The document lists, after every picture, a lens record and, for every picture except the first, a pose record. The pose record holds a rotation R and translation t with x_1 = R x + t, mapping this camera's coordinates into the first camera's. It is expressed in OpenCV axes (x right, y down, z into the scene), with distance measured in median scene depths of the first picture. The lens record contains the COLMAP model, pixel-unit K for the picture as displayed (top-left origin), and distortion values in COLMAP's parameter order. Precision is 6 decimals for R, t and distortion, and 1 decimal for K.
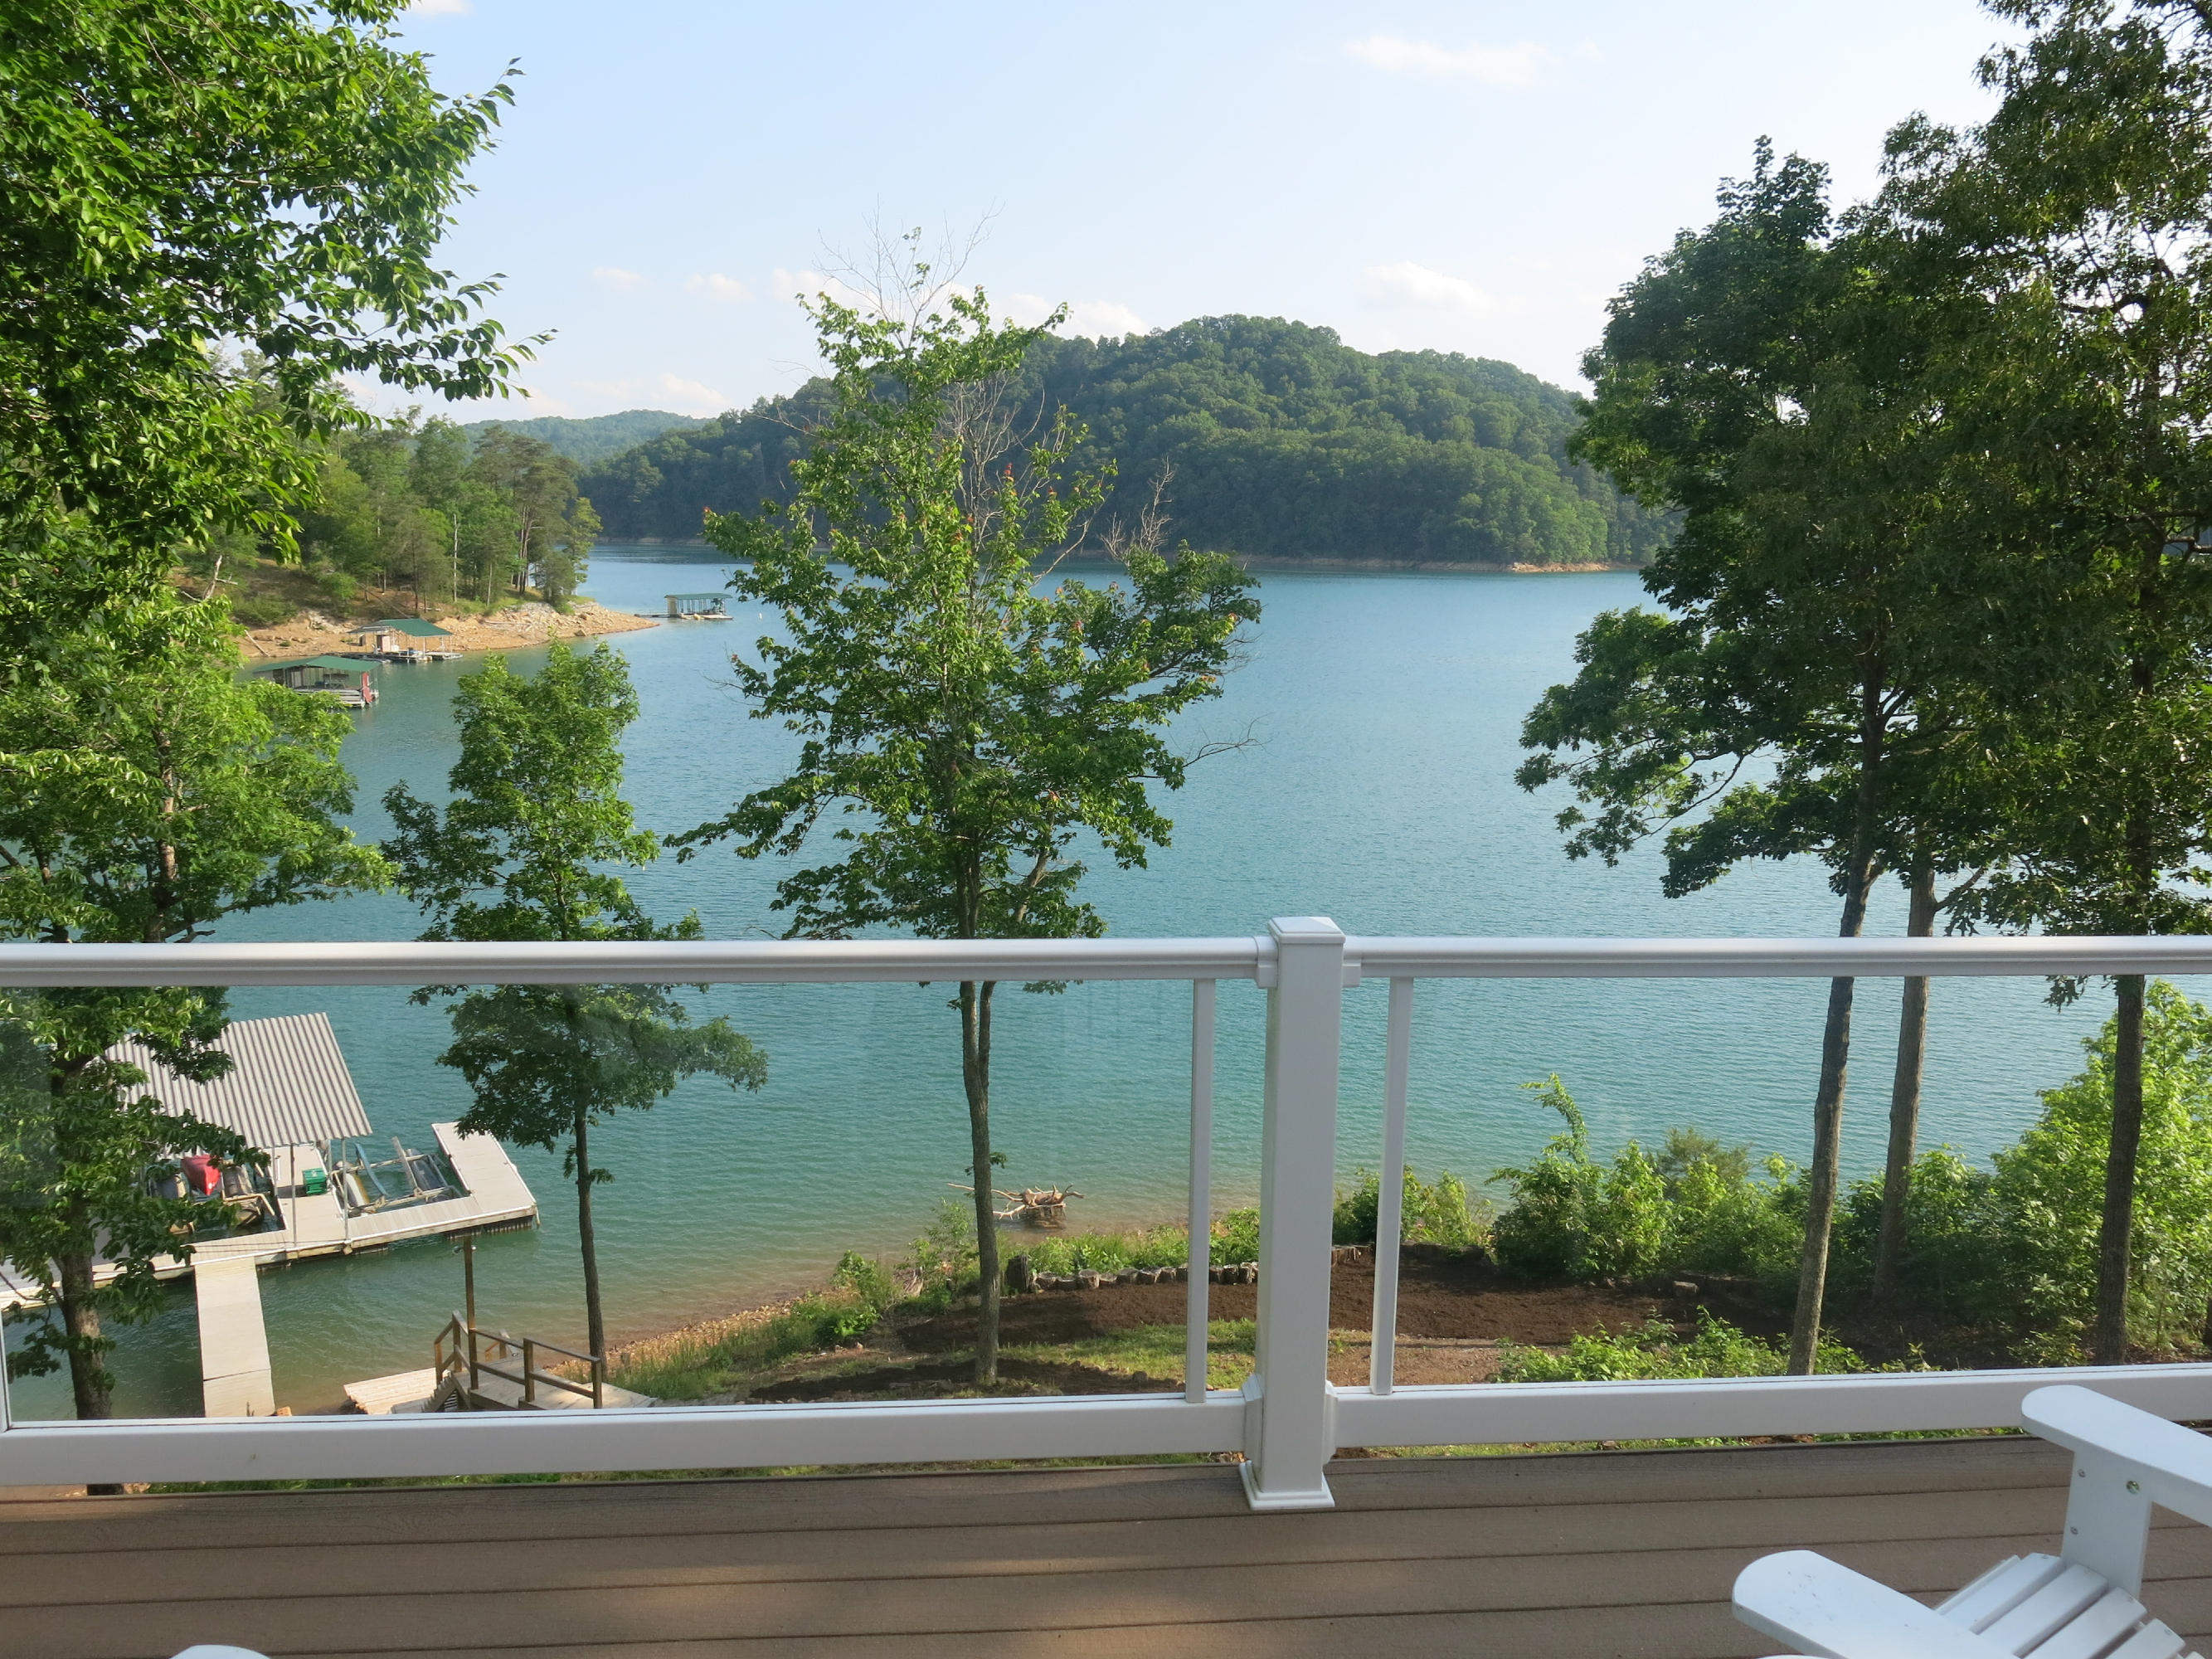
lens RADIAL K [[1845.0, 0, 1110.1], [0, 1845.0, 828.8], [0, 0, 1]] dist [-0.010152, -0.018929]
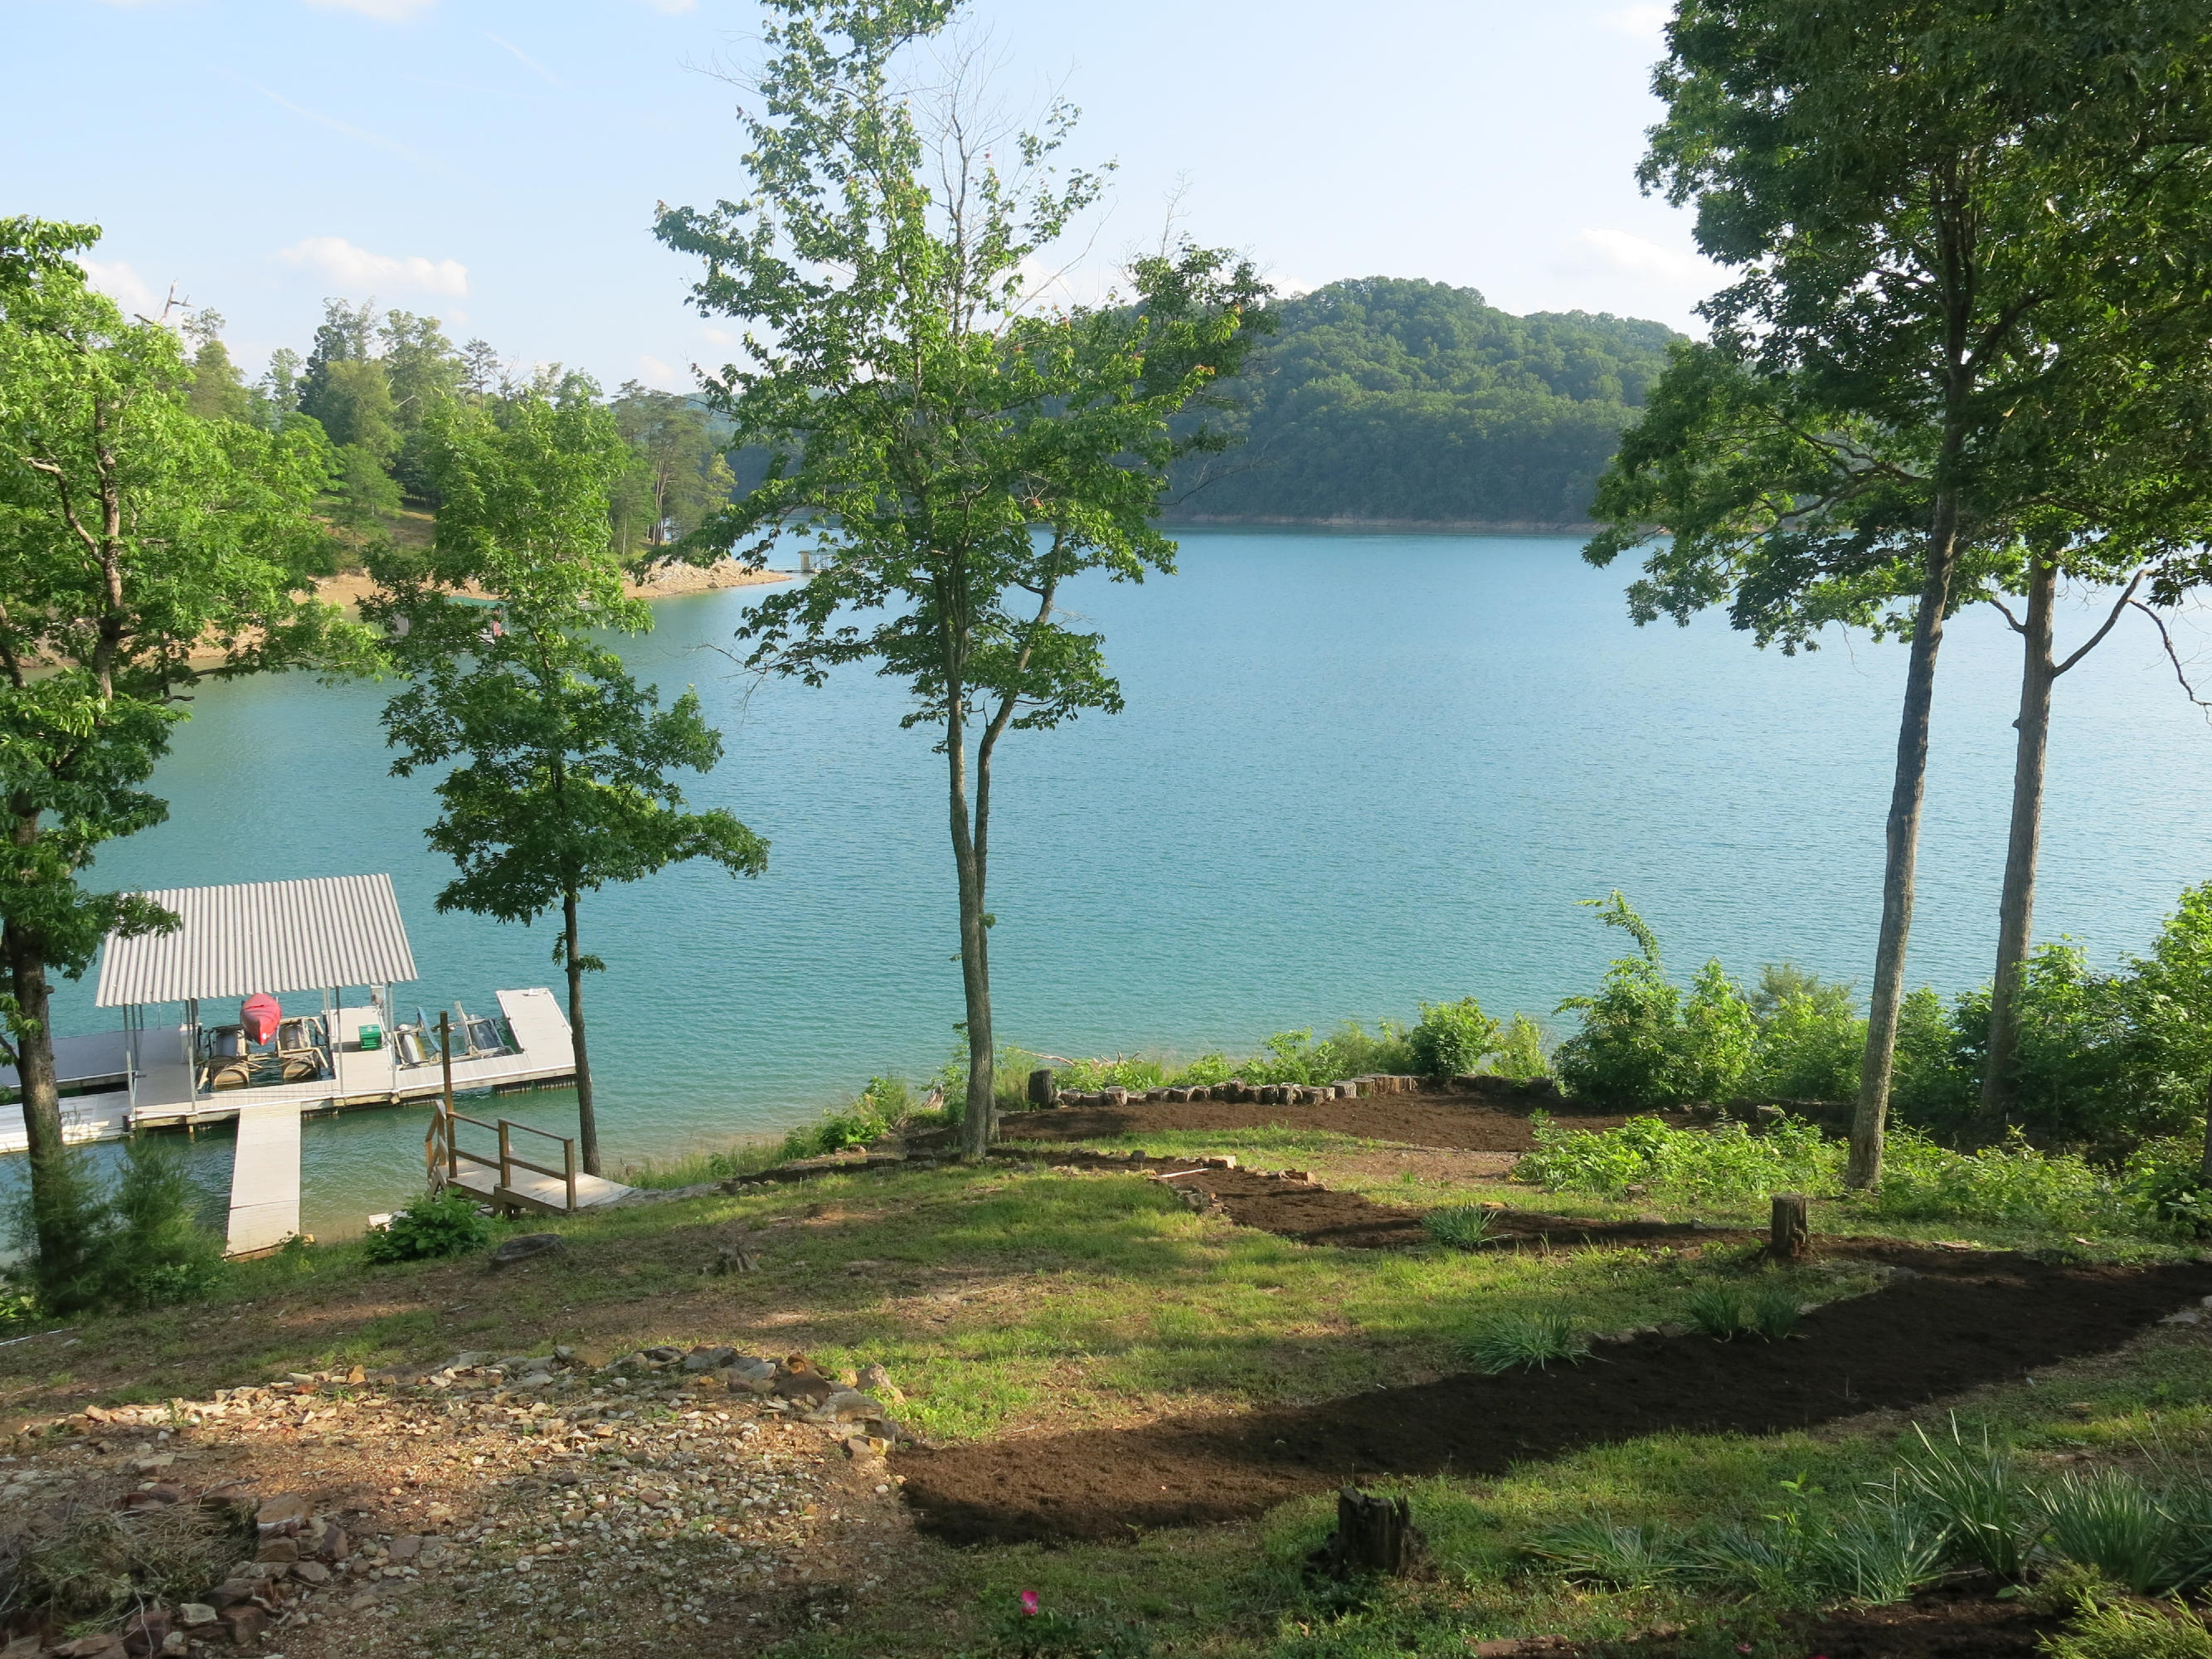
lens RADIAL K [[1845.0, 0, 1110.2], [0, 1845.0, 820.8], [0, 0, 1]] dist [-0.010152, -0.018929]
pose [[0.997090, 0.005229, -0.076047, 0.055765], [-0.004455, 0.999937, 0.010348, 0.095530], [0.076097, -0.009980, 0.997050, 0.071070]]
